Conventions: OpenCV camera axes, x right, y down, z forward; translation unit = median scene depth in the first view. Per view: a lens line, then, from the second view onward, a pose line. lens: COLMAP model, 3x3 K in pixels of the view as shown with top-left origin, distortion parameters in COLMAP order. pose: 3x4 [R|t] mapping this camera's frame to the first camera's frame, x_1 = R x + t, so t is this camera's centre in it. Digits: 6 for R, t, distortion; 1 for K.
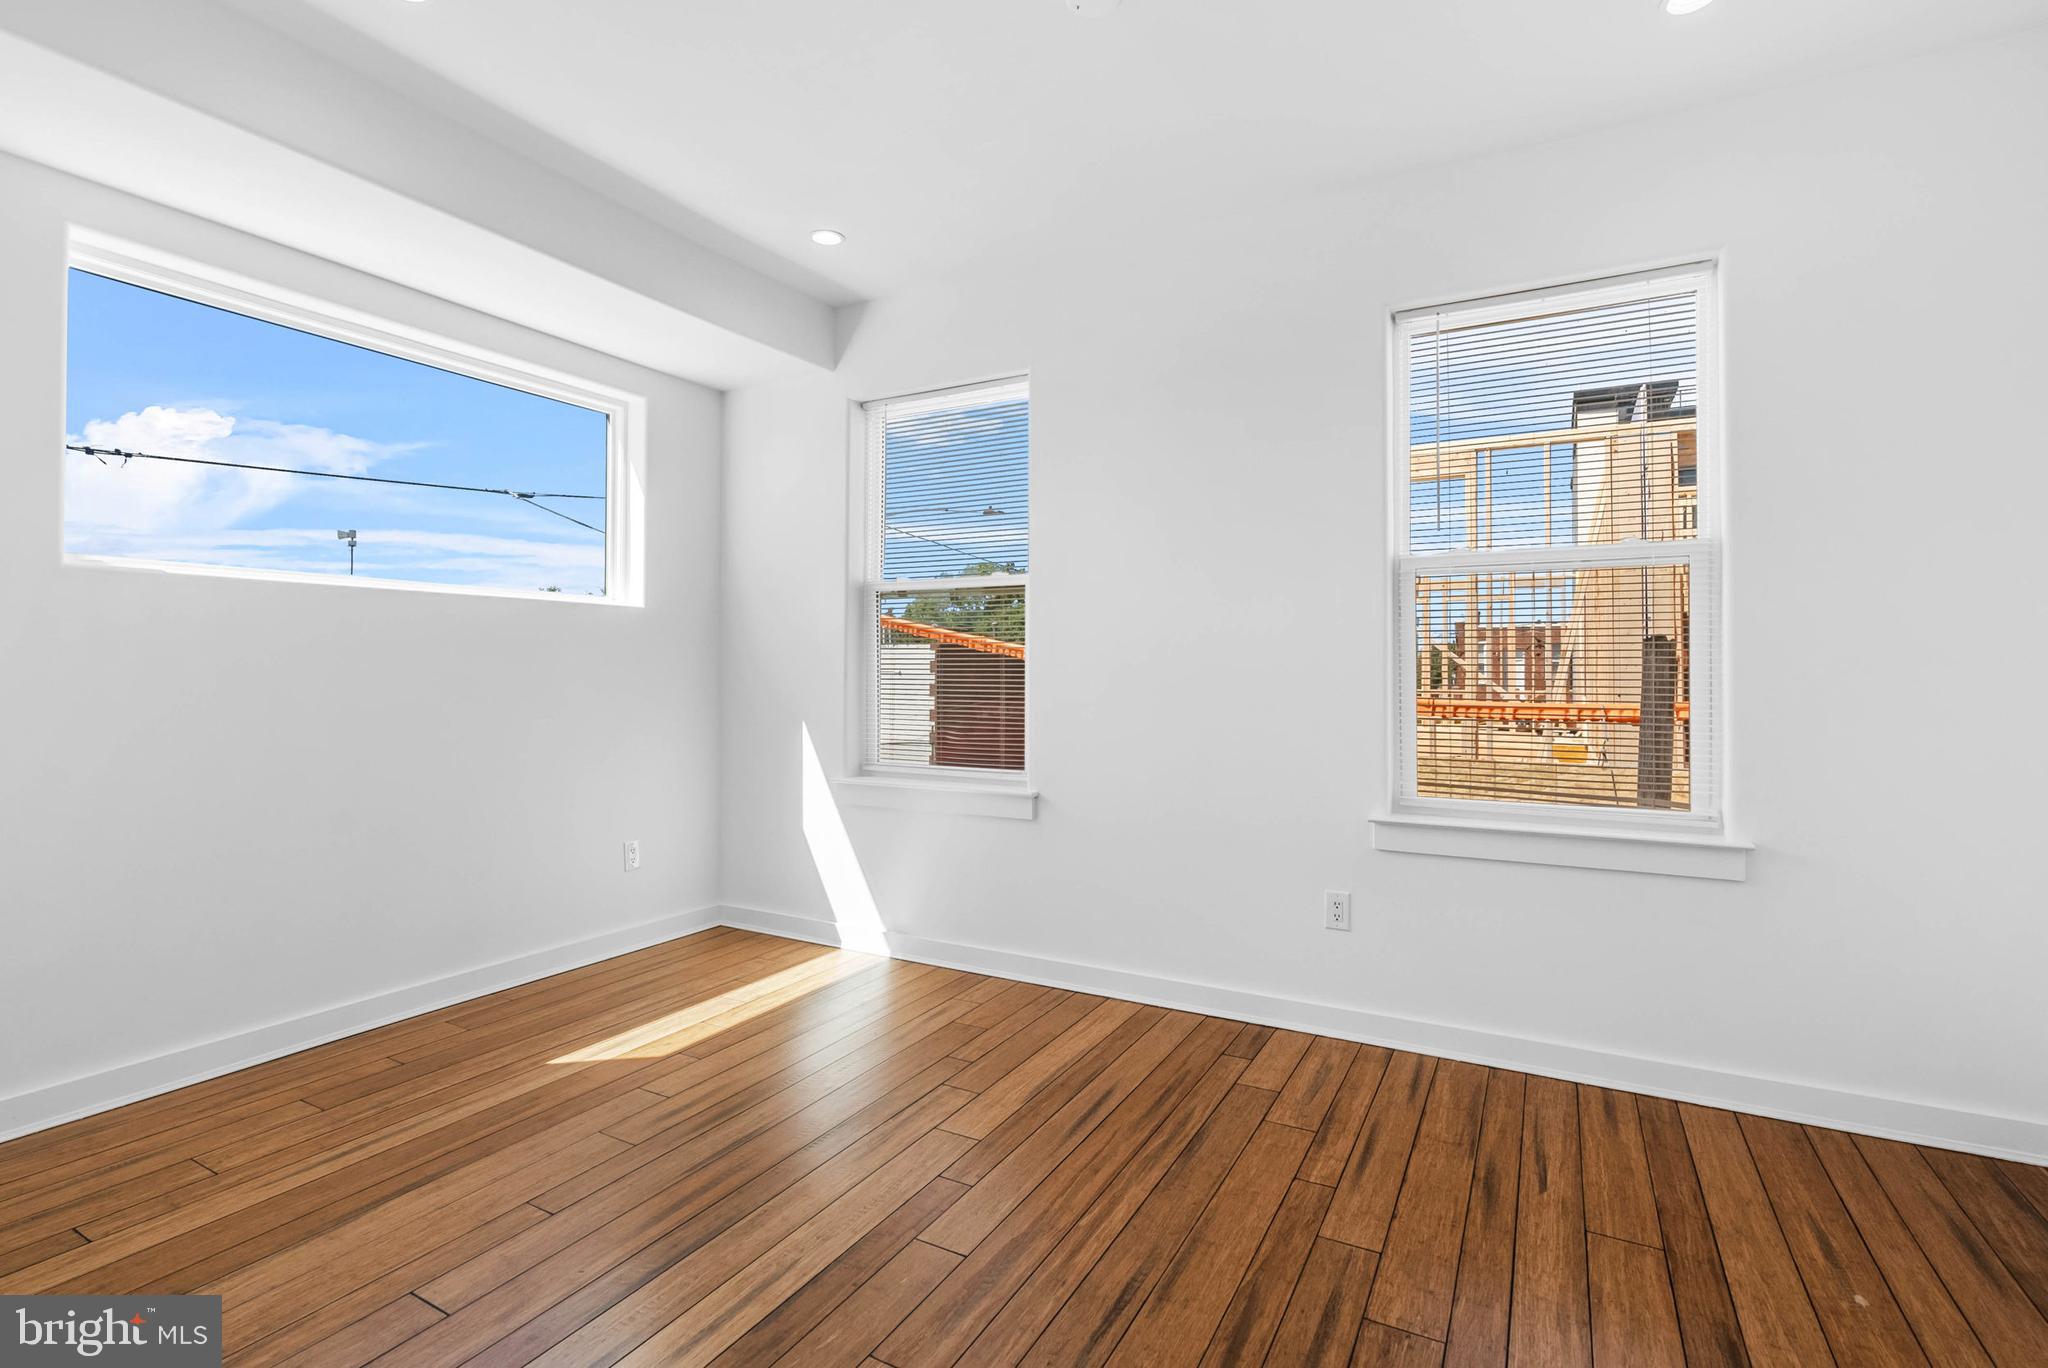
lens RADIAL K [[931.1, 0, 1030.3], [0, 931.1, 673.7], [0, 0, 1]] dist [-0.014595, 0.004663]
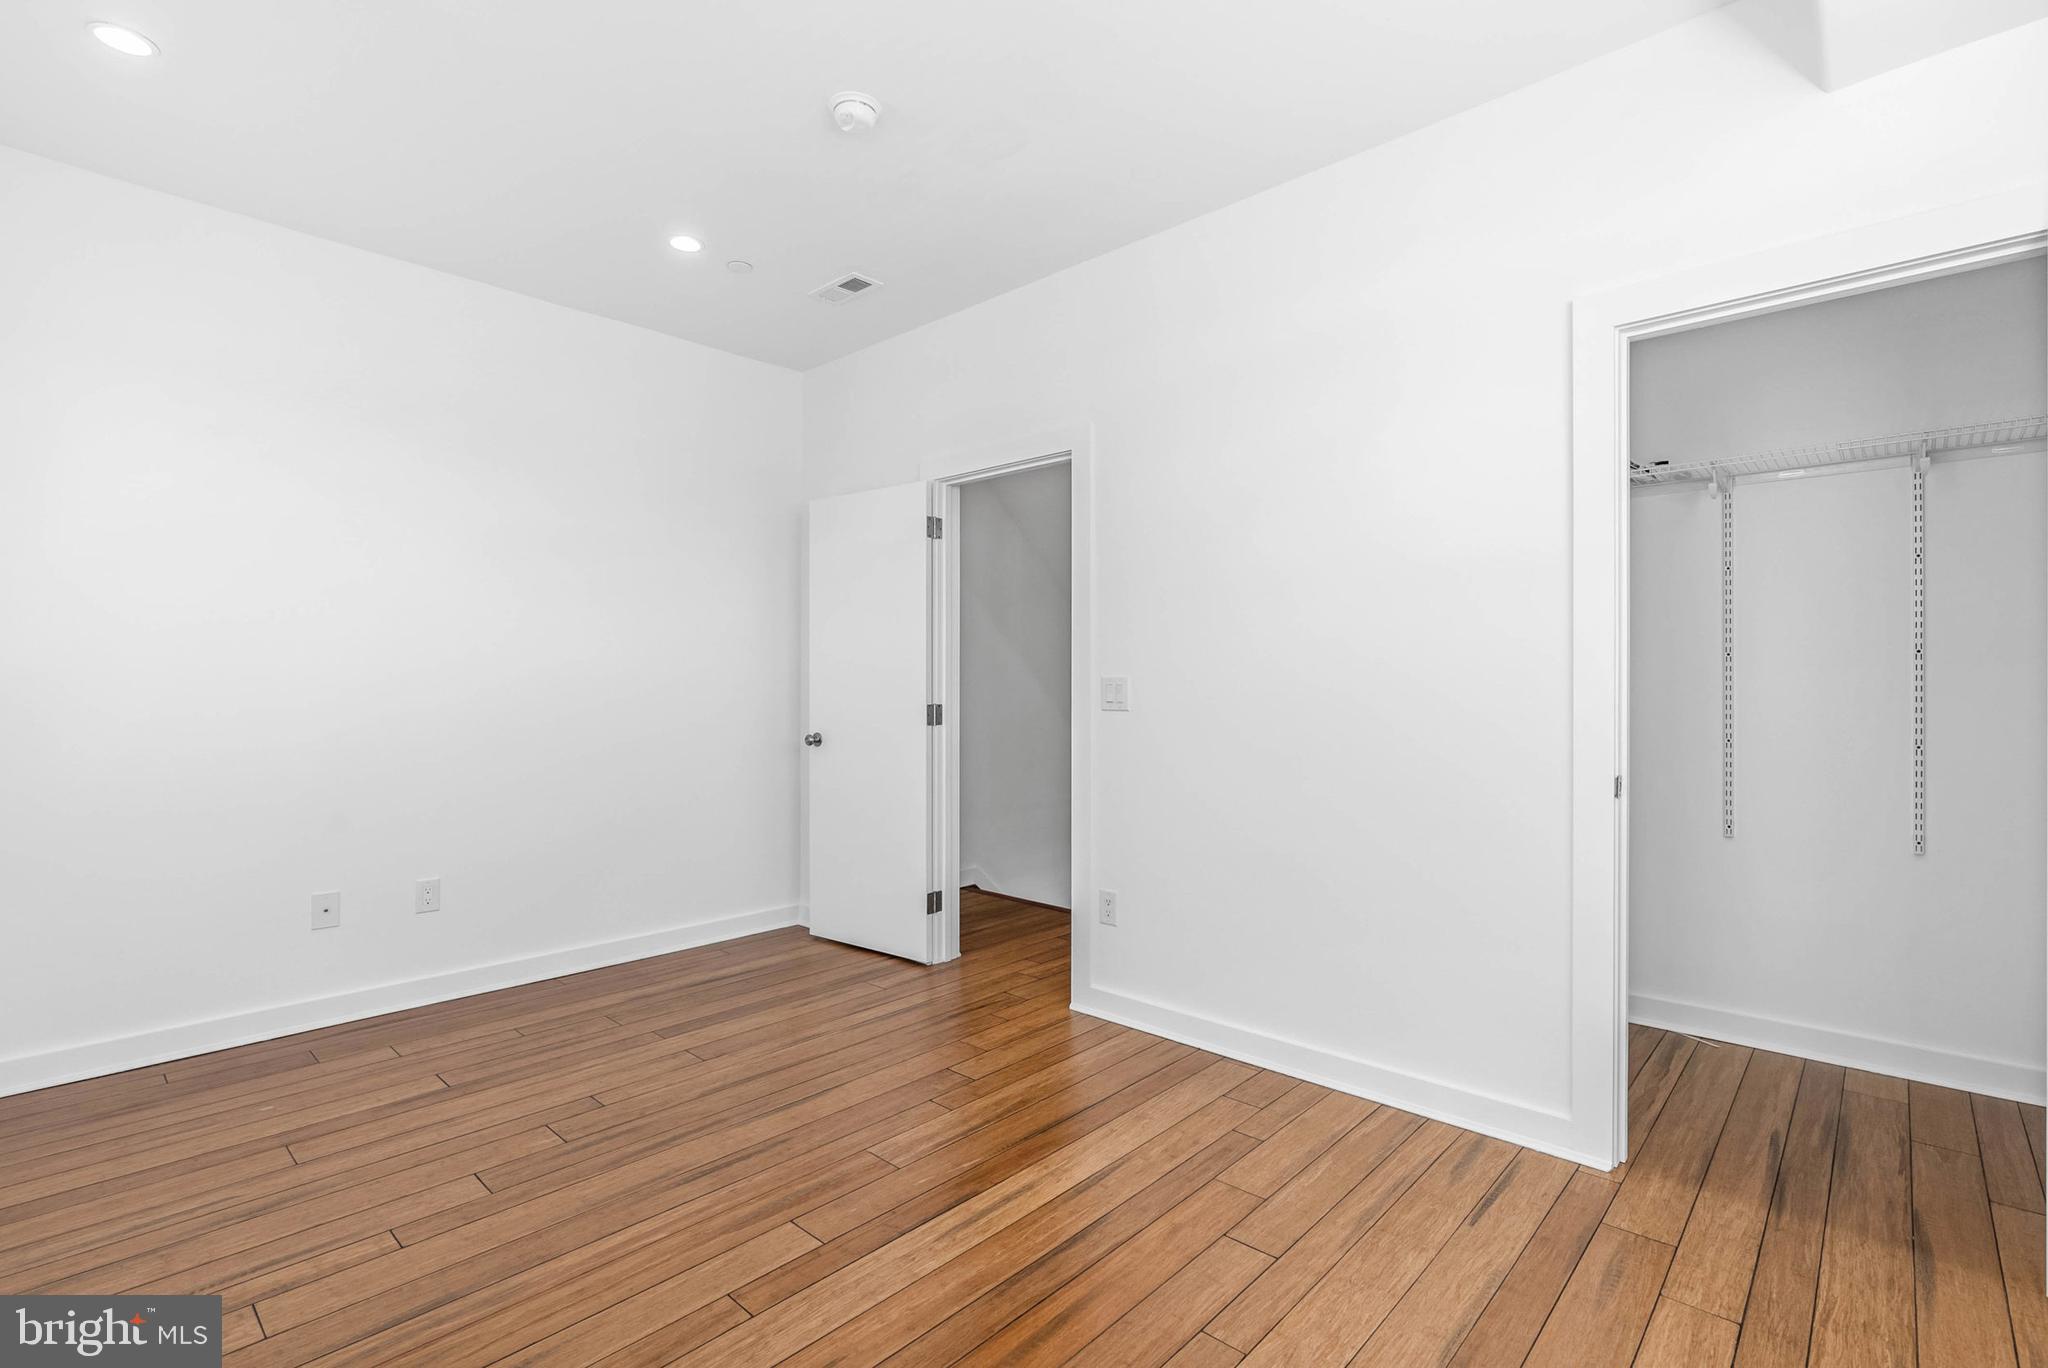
lens RADIAL K [[931.1, 0, 1025.4], [0, 931.1, 683.6], [0, 0, 1]] dist [-0.014595, 0.004663]
pose [[-0.969170, -0.002680, 0.246379, -0.582646], [-0.002327, 0.999996, 0.001724, -0.010914], [-0.246383, 0.001098, -0.969172, 1.912403]]
